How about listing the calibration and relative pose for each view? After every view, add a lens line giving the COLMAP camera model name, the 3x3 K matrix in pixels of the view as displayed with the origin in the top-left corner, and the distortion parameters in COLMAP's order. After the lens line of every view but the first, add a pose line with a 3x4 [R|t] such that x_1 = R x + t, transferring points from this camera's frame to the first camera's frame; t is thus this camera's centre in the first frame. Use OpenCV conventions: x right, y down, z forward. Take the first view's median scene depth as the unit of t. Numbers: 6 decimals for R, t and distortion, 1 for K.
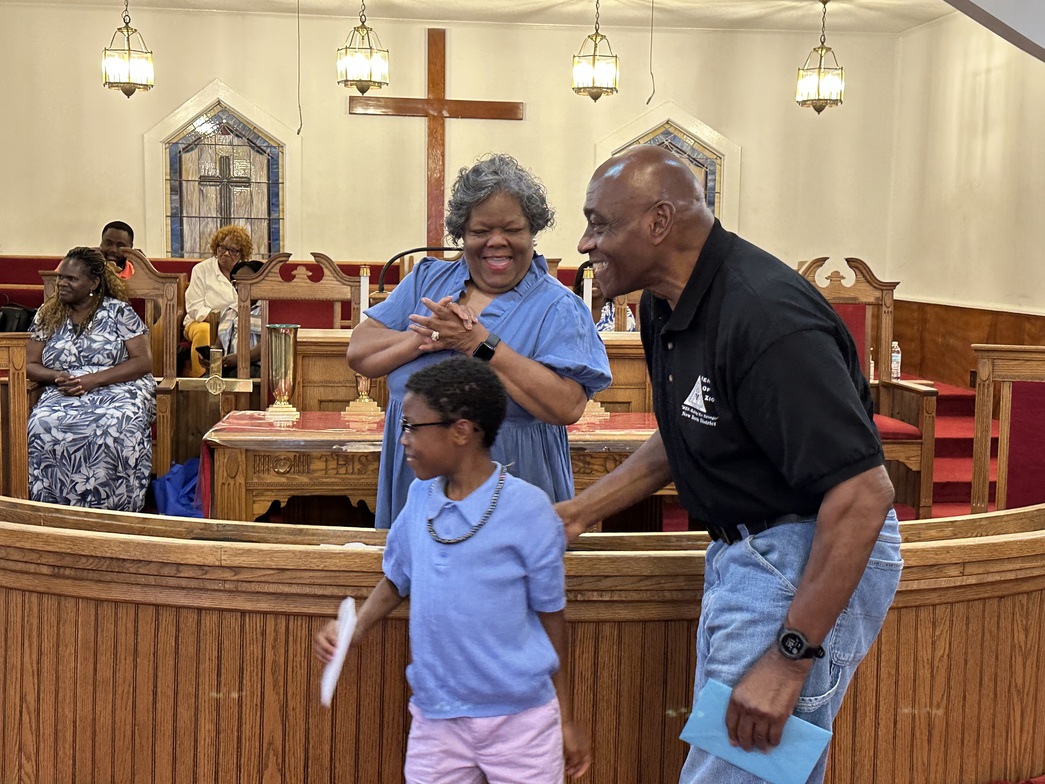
lens RADIAL K [[1382.7, 0, 529.1], [0, 1382.7, 391.0], [0, 0, 1]] dist [0.057298, 0.000000]
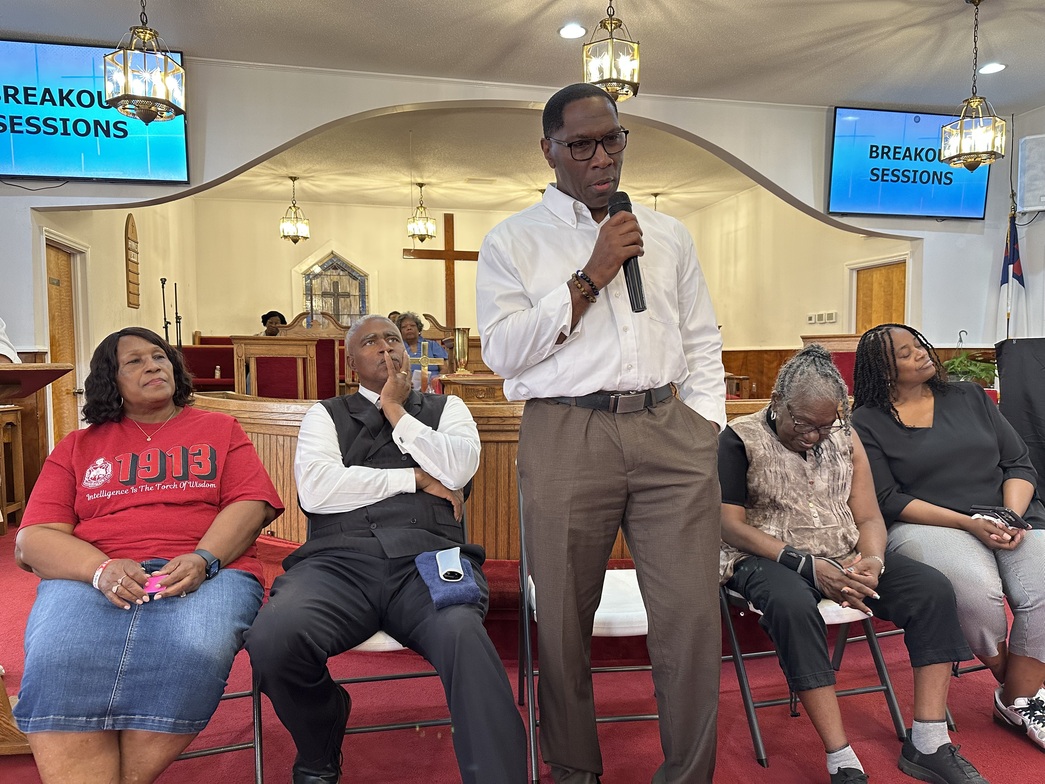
lens RADIAL K [[734.4, 0, 522.5], [0, 734.4, 396.2], [0, 0, 1]] dist [0.067827, -0.082693]
pose [[0.992700, -0.029568, 0.116926, -0.118307], [0.035514, 0.998162, -0.049097, 0.053754], [-0.115259, 0.052891, 0.991926, 0.001338]]
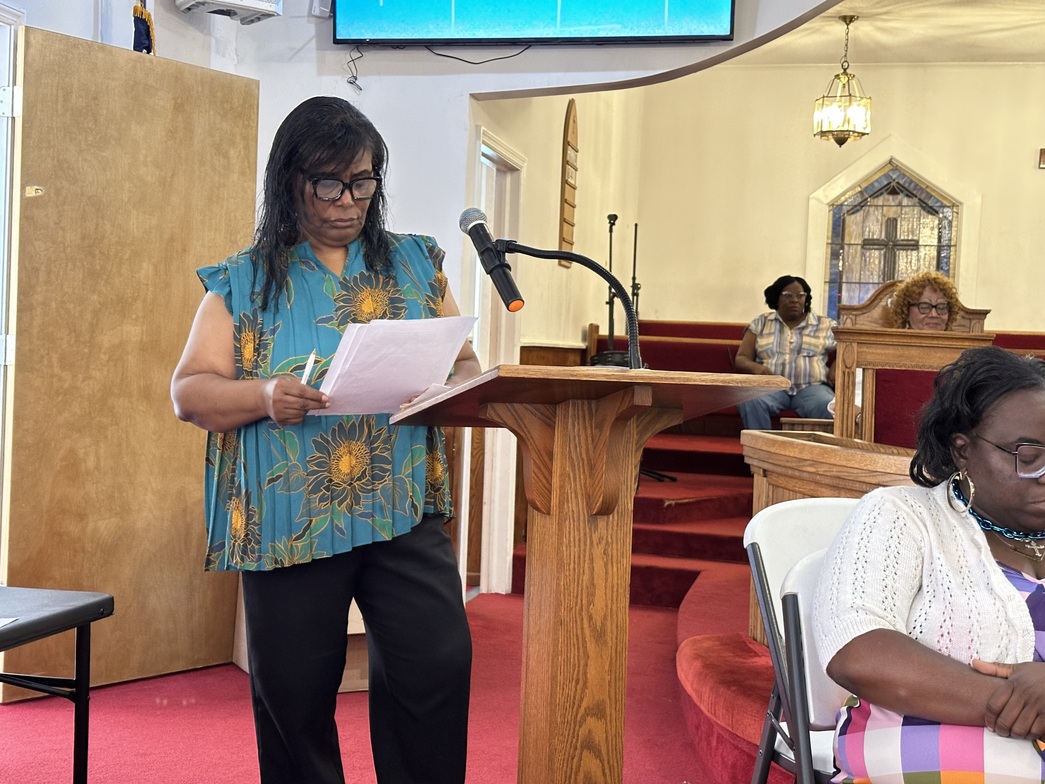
lens RADIAL K [[1465.0, 0, 534.8], [0, 1465.0, 399.2], [0, 0, 1]] dist [0.112395, 0.000000]
pose [[0.958387, 0.030091, -0.283880, -0.212408], [-0.053713, 0.995676, -0.075797, 0.051774], [0.280372, 0.087891, 0.955859, -0.004628]]
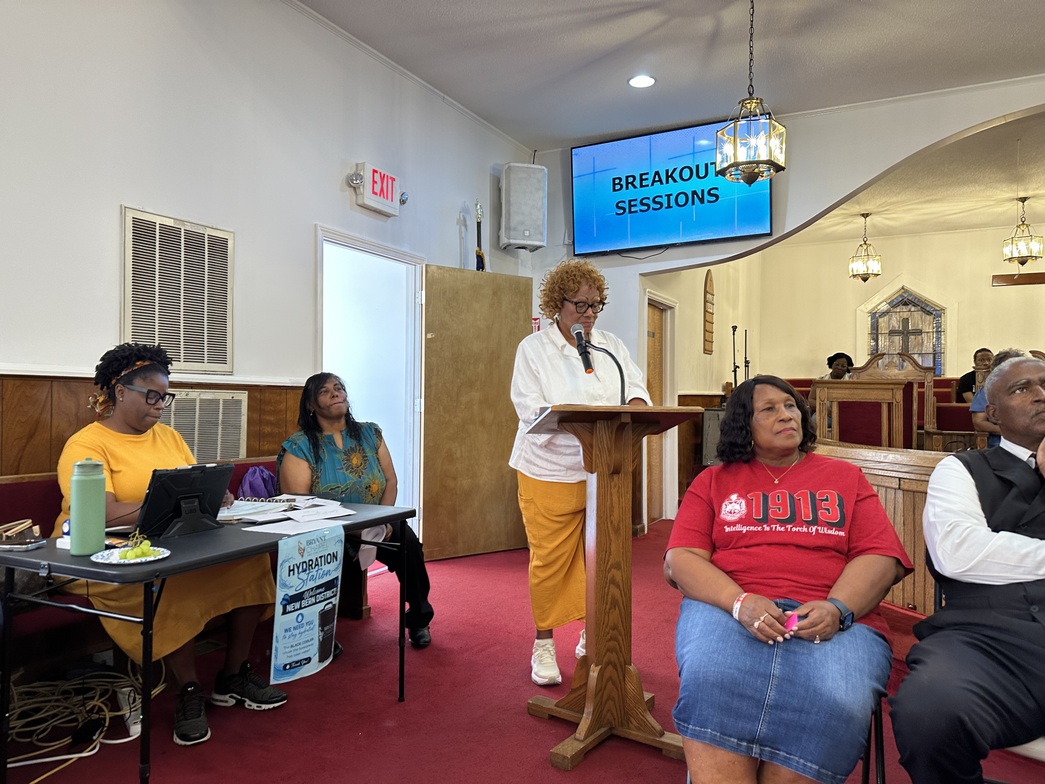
lens RADIAL K [[734.4, 0, 520.4], [0, 734.4, 396.4], [0, 0, 1]] dist [0.067827, -0.082693]
pose [[0.833934, -0.012278, -0.551728, -0.144353], [-0.050720, 0.993816, -0.098779, 0.052228], [0.549529, 0.110358, 0.828154, -0.004250]]
